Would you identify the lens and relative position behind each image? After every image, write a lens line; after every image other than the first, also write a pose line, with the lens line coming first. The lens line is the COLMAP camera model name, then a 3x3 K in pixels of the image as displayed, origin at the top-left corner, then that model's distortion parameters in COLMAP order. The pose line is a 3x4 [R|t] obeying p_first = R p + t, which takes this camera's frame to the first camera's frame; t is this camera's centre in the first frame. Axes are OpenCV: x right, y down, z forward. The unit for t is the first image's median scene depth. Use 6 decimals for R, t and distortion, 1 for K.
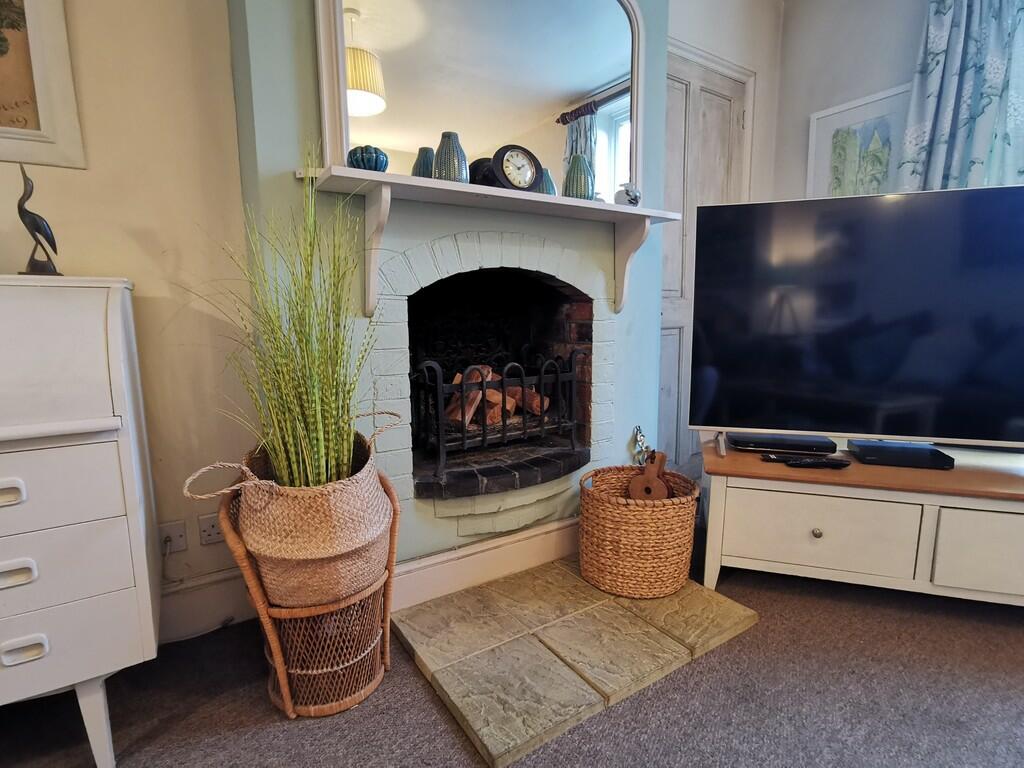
lens RADIAL K [[529.1, 0, 510.6], [0, 529.1, 386.1], [0, 0, 1]] dist [-0.015436, -0.000551]
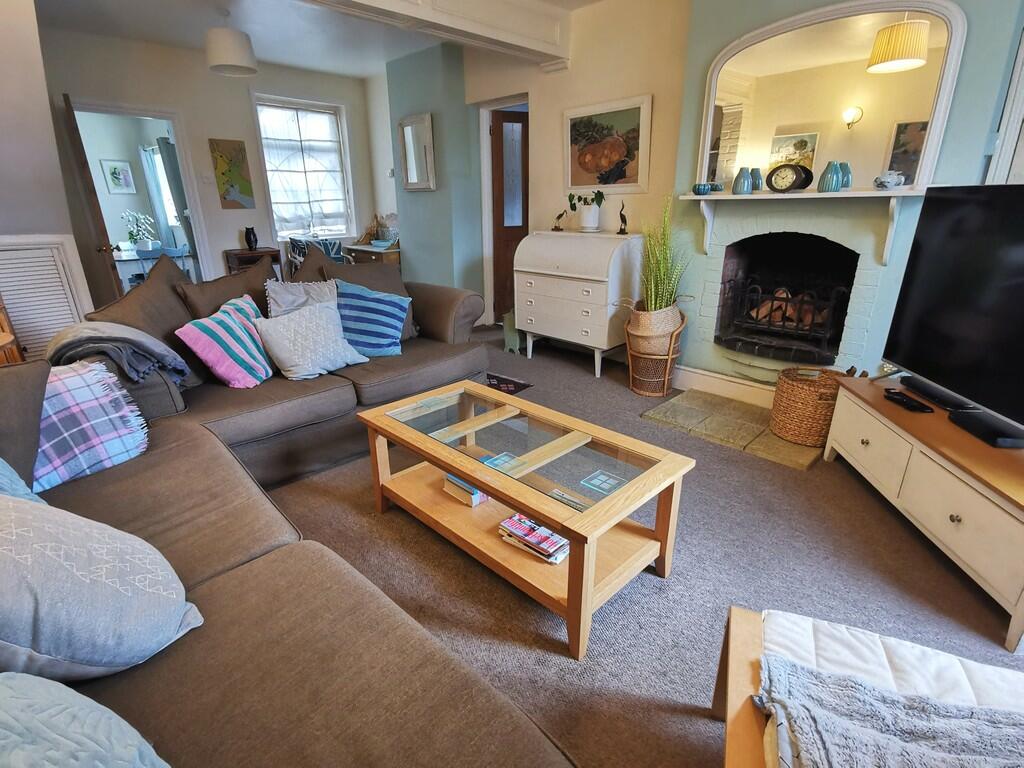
lens RADIAL K [[494.8, 0, 512.7], [0, 494.8, 381.2], [0, 0, 1]] dist [-0.000472, -0.000246]
pose [[0.186169, 0.334172, -0.923943, 1.517403], [-0.131791, 0.940378, 0.313561, -0.155680], [0.973639, 0.063392, 0.219110, -0.212670]]
